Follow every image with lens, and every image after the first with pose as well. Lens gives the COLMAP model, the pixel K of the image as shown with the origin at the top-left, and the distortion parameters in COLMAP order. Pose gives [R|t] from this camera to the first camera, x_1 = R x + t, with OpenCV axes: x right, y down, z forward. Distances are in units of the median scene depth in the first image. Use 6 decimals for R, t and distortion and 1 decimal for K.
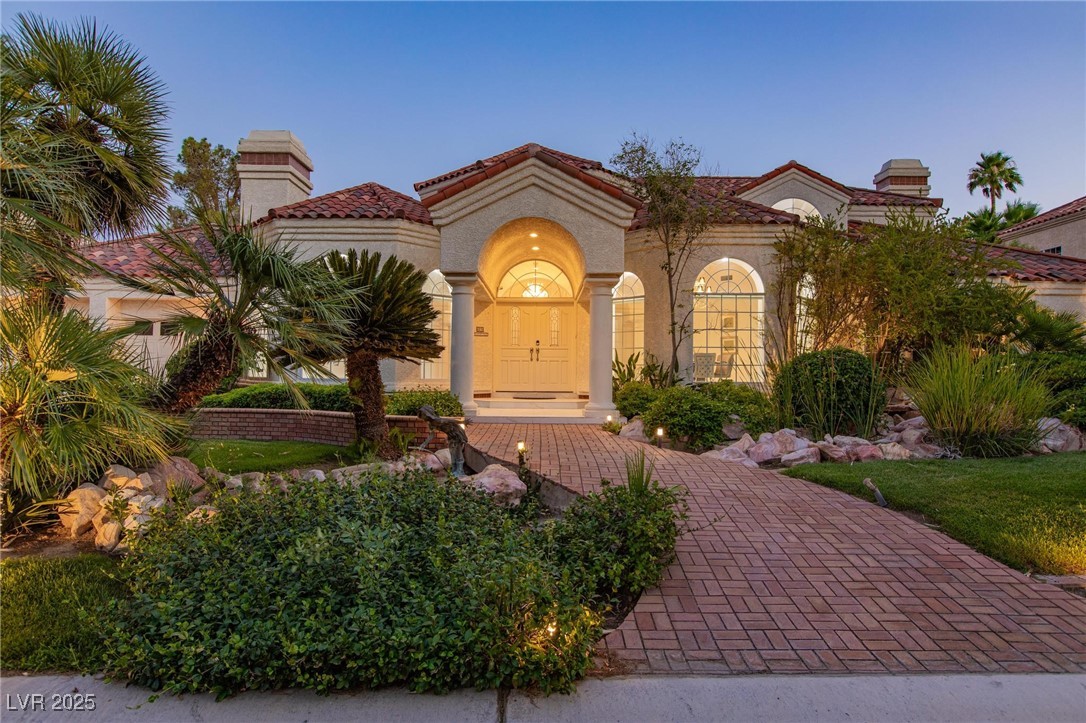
lens RADIAL K [[632.4, 0, 538.3], [0, 632.4, 357.5], [0, 0, 1]] dist [-0.005566, -0.002451]
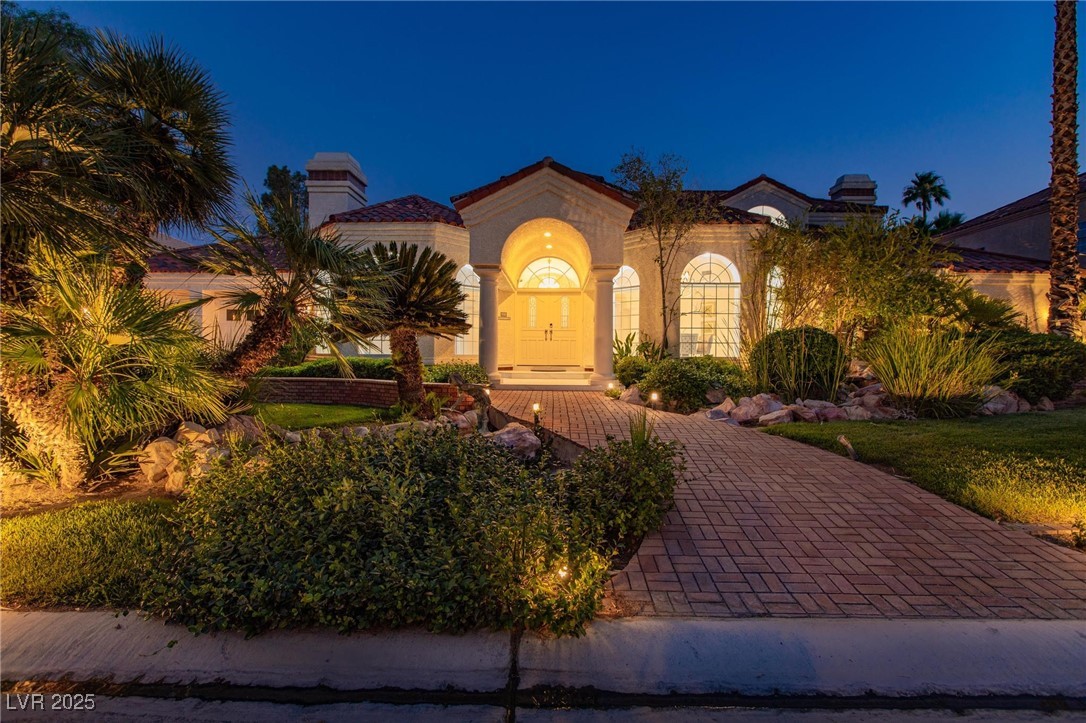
lens RADIAL K [[498.2, 0, 537.6], [0, 498.2, 359.9], [0, 0, 1]] dist [-0.001889, -0.002548]
pose [[0.999565, -0.001531, -0.029448, 0.002080], [0.002571, 0.999374, 0.035283, 0.018216], [0.029376, -0.035343, 0.998943, 0.075290]]
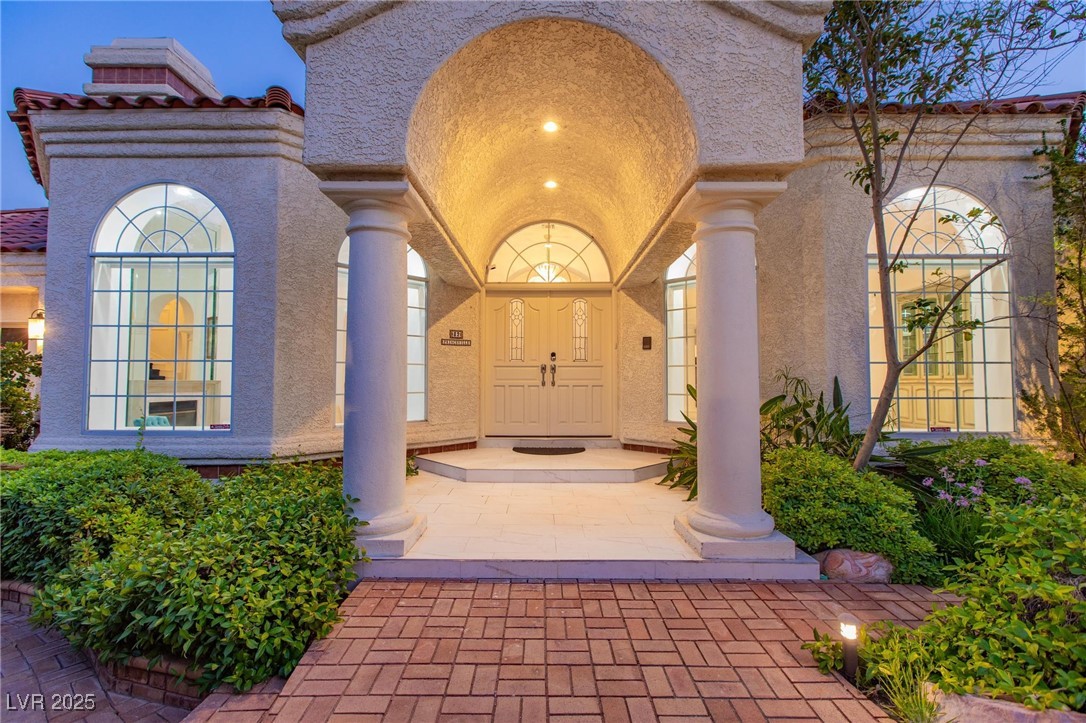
lens RADIAL K [[507.3, 0, 543.1], [0, 507.3, 362.8], [0, 0, 1]] dist [0.002571, 0.000166]
pose [[0.999974, -0.006852, 0.002353, -0.024595], [0.006879, 0.999910, -0.011540, -0.023031], [-0.002274, 0.011556, 0.999931, 1.029746]]
